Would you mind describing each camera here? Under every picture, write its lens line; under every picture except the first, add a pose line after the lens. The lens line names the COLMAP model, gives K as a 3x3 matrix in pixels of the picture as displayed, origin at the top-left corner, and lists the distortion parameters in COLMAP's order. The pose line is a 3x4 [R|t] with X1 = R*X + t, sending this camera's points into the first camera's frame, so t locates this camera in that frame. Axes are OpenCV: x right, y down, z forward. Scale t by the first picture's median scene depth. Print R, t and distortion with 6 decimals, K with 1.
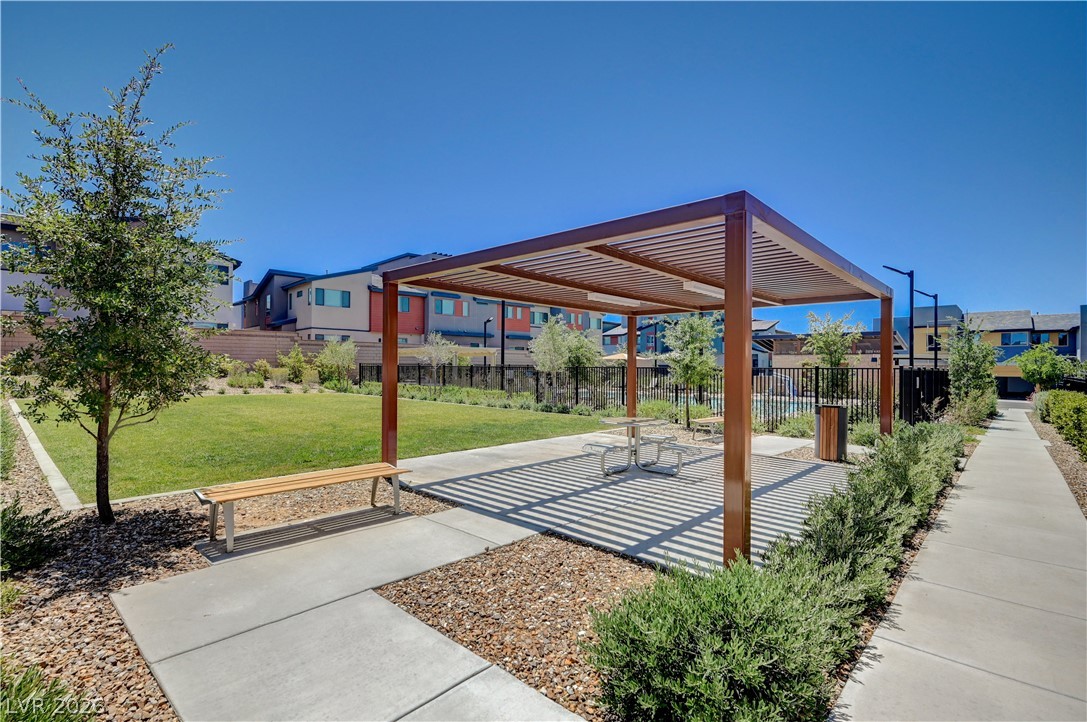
lens RADIAL K [[511.6, 0, 543.5], [0, 511.6, 361.0], [0, 0, 1]] dist [0.005565, 0.000584]
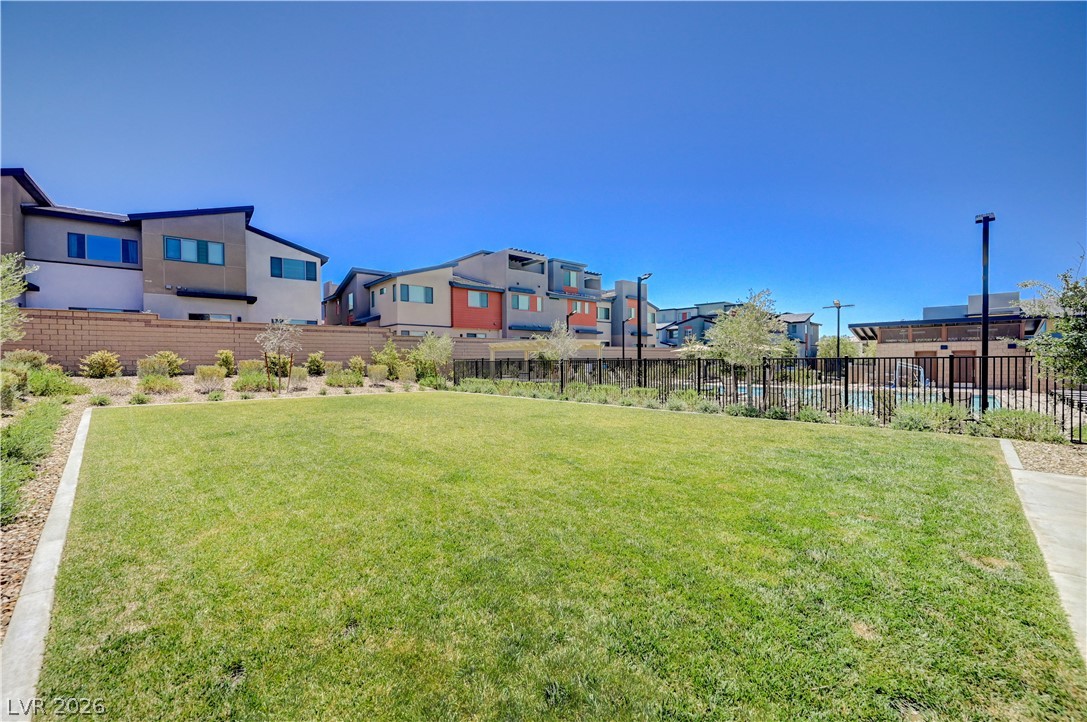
lens RADIAL K [[432.7, 0, 543.5], [0, 432.7, 361.0], [0, 0, 1]] dist [-0.000659, -0.000029]
pose [[0.999433, -0.015270, -0.030024, -0.143288], [0.015647, 0.999801, 0.012375, 0.001018], [0.029829, -0.012838, 0.999473, 0.166822]]
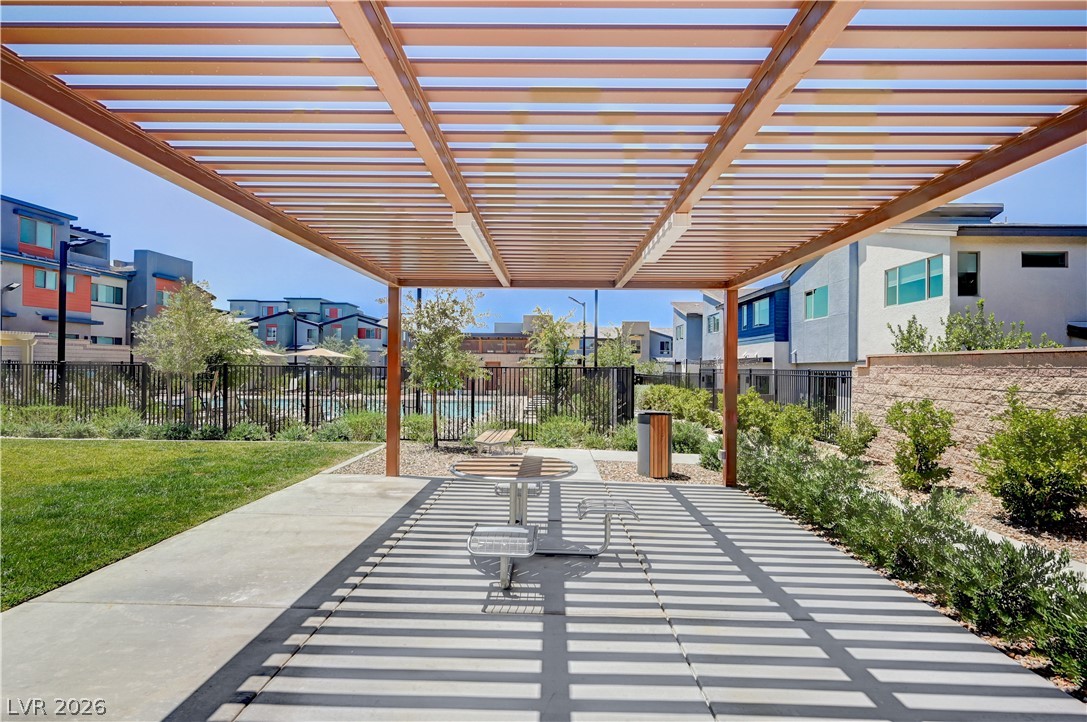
lens RADIAL K [[511.6, 0, 543.5], [0, 511.6, 361.0], [0, 0, 1]] dist [0.005565, 0.000584]
pose [[0.748115, 0.007807, 0.663523, -0.037946], [-0.010581, 0.999944, 0.000165, 0.001011], [-0.663484, -0.007144, 0.748156, 0.122766]]
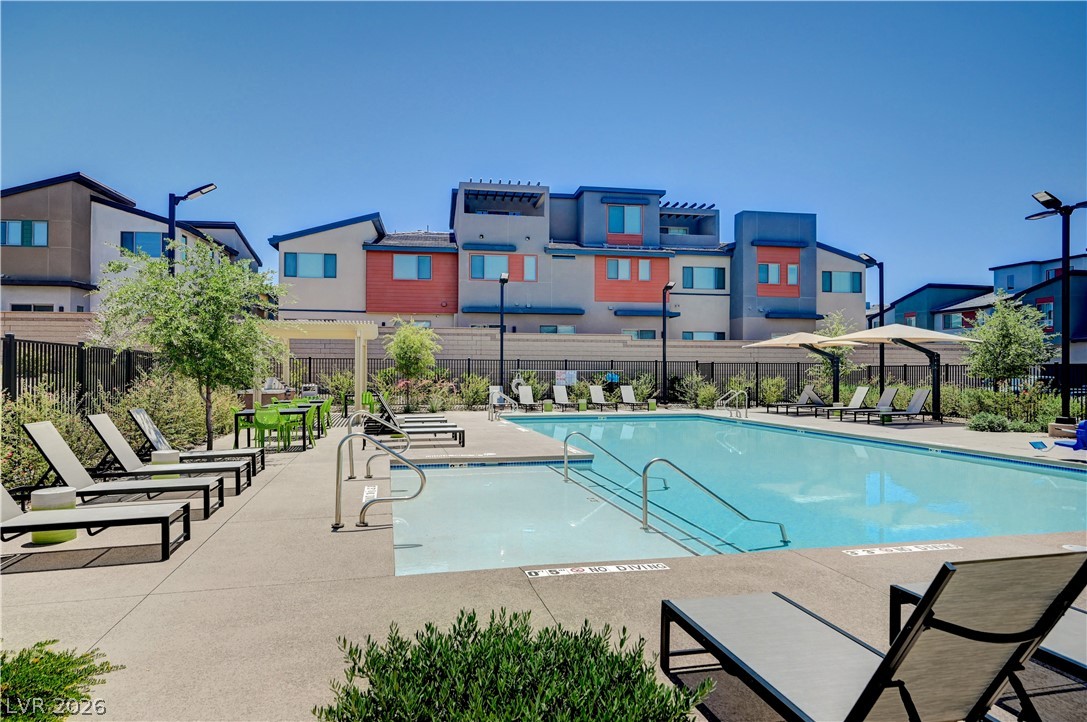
lens RADIAL K [[640.1, 0, 543.5], [0, 640.1, 361.0], [0, 0, 1]] dist [0.004510, 0.000323]
pose [[0.828606, -0.010244, -0.559739, 0.330132], [0.006694, 0.999942, -0.008391, 0.015350], [0.559793, 0.003206, 0.828627, 0.466623]]
